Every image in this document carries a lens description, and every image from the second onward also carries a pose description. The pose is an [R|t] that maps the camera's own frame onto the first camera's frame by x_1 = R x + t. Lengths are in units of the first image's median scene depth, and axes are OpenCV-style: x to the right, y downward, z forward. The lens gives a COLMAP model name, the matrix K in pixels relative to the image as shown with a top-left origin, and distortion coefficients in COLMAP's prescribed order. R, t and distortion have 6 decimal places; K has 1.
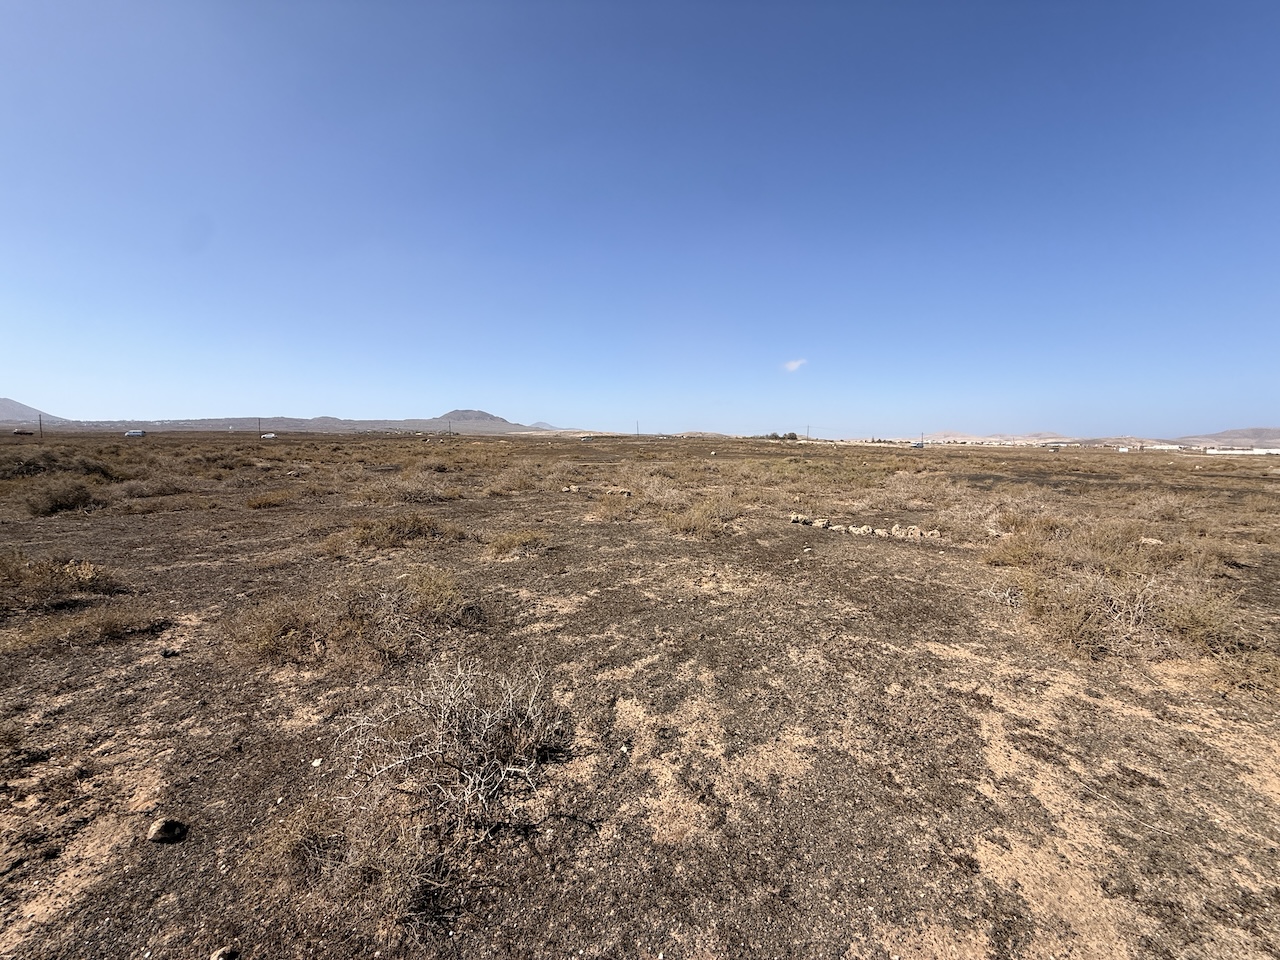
lens RADIAL K [[513.8, 0, 642.3], [0, 513.8, 489.0], [0, 0, 1]] dist [-0.000475, 0.000768]
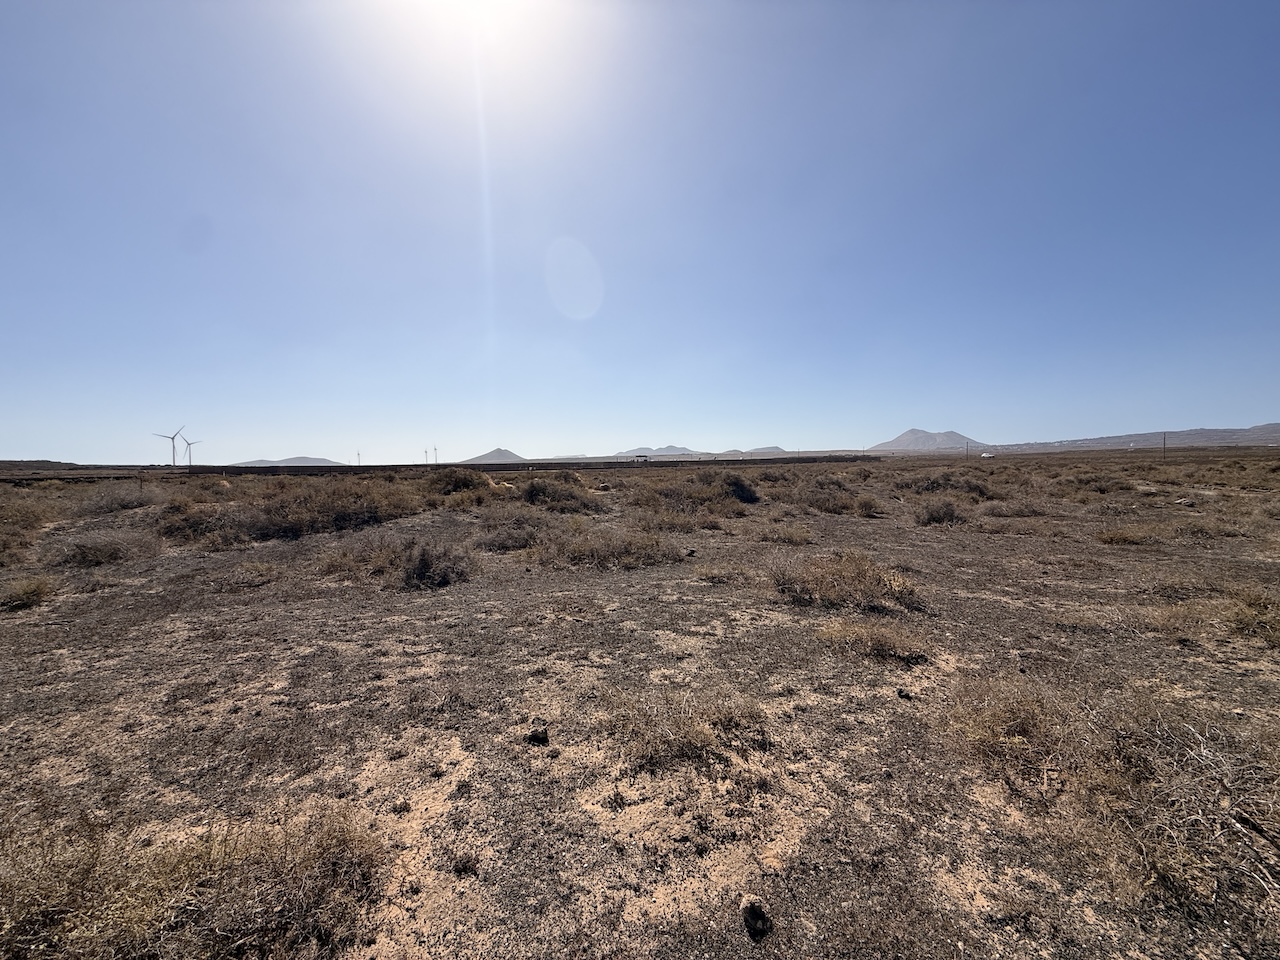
lens RADIAL K [[513.8, 0, 629.4], [0, 513.8, 474.1], [0, 0, 1]] dist [-0.000475, 0.000768]
pose [[0.118778, 0.009021, -0.992880, -0.031710], [-0.074036, 0.997256, 0.000204, -0.042348], [0.990157, 0.073484, 0.119120, 0.301198]]
